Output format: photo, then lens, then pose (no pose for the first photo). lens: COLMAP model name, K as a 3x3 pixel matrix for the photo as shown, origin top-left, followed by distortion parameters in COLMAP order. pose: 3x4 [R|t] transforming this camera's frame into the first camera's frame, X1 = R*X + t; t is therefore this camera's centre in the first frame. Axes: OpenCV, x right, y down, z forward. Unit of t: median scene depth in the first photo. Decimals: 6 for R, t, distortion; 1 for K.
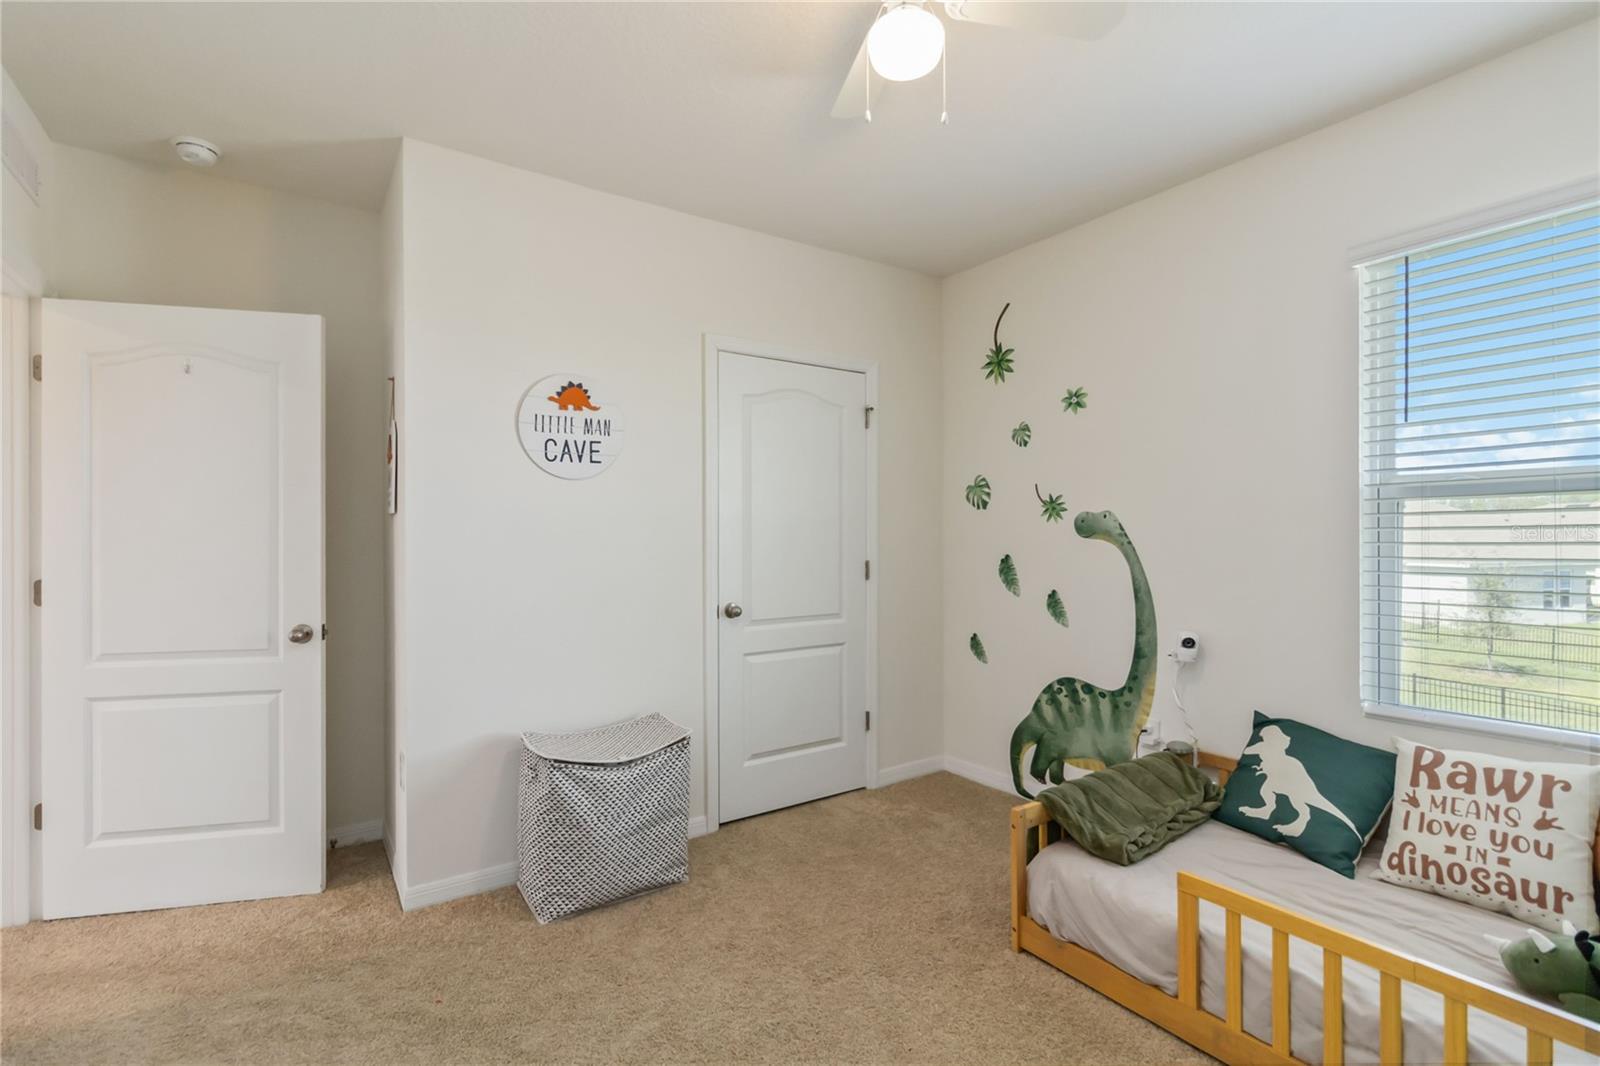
lens RADIAL K [[740.3, 0, 800.0], [0, 740.3, 533.0], [0, 0, 1]] dist [0.000278, -0.000003]
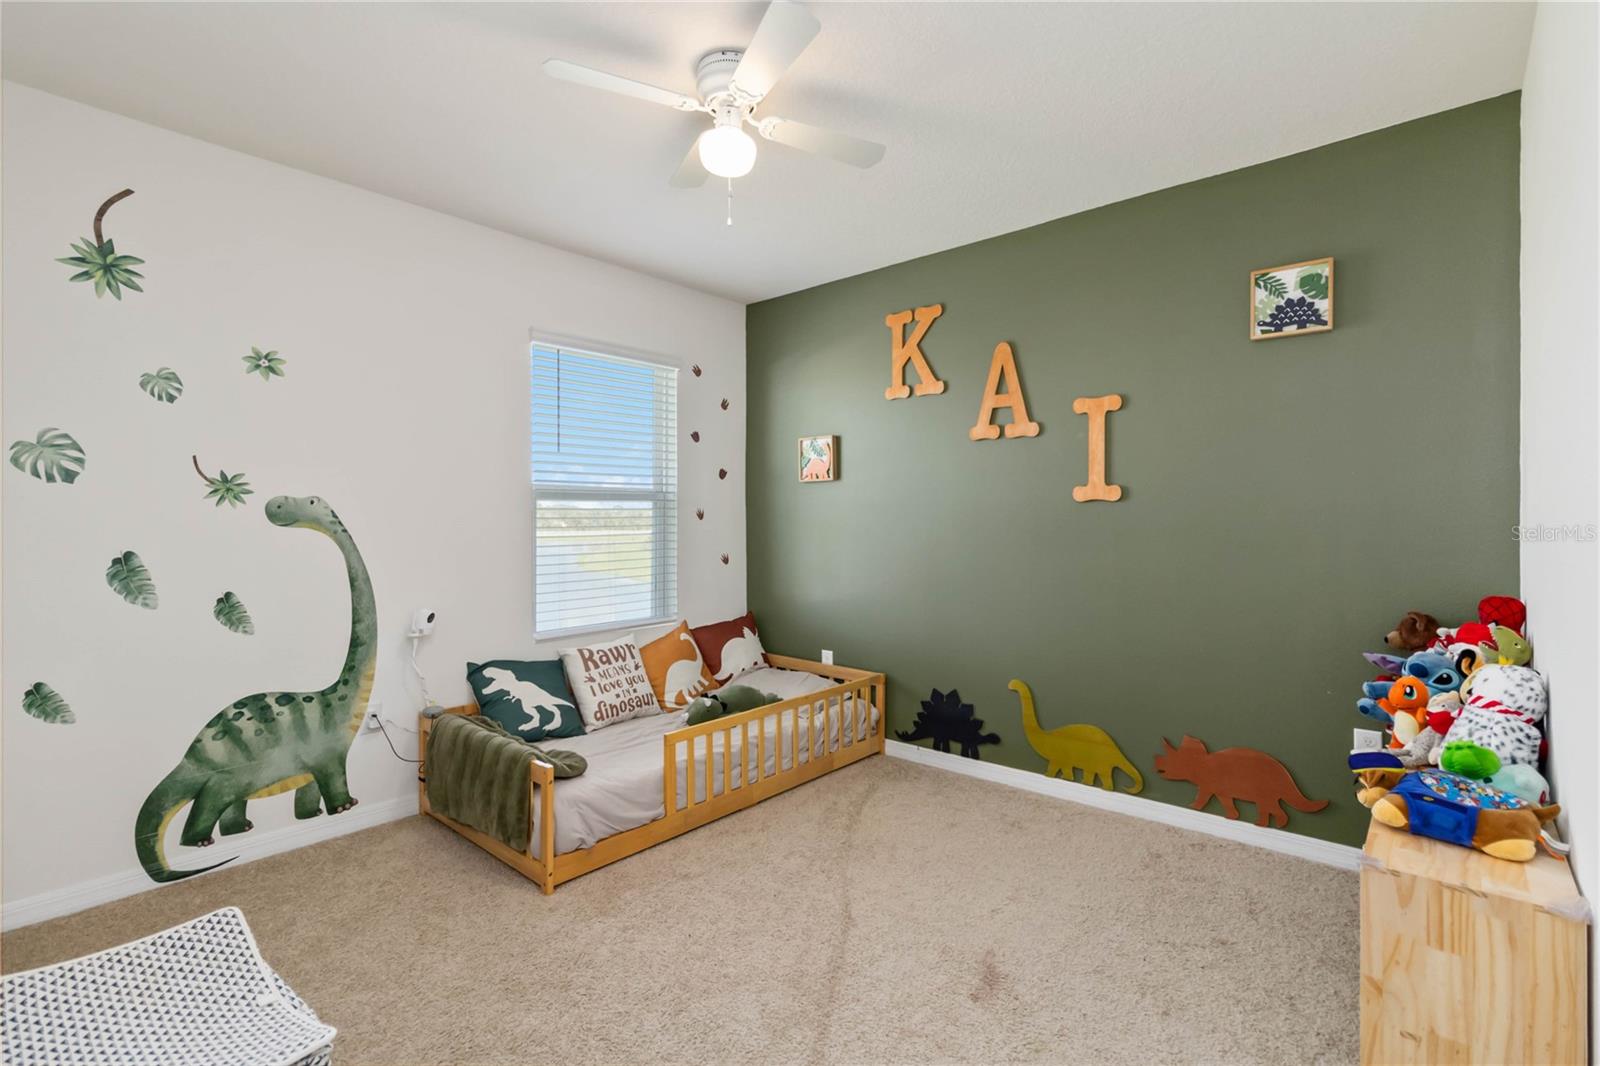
lens RADIAL K [[740.3, 0, 800.0], [0, 740.3, 533.0], [0, 0, 1]] dist [0.000278, -0.000003]
pose [[-0.248470, -0.004010, 0.968631, -0.606694], [0.008569, 0.999943, 0.006337, 0.014338], [-0.968602, 0.009875, -0.248421, 0.627889]]
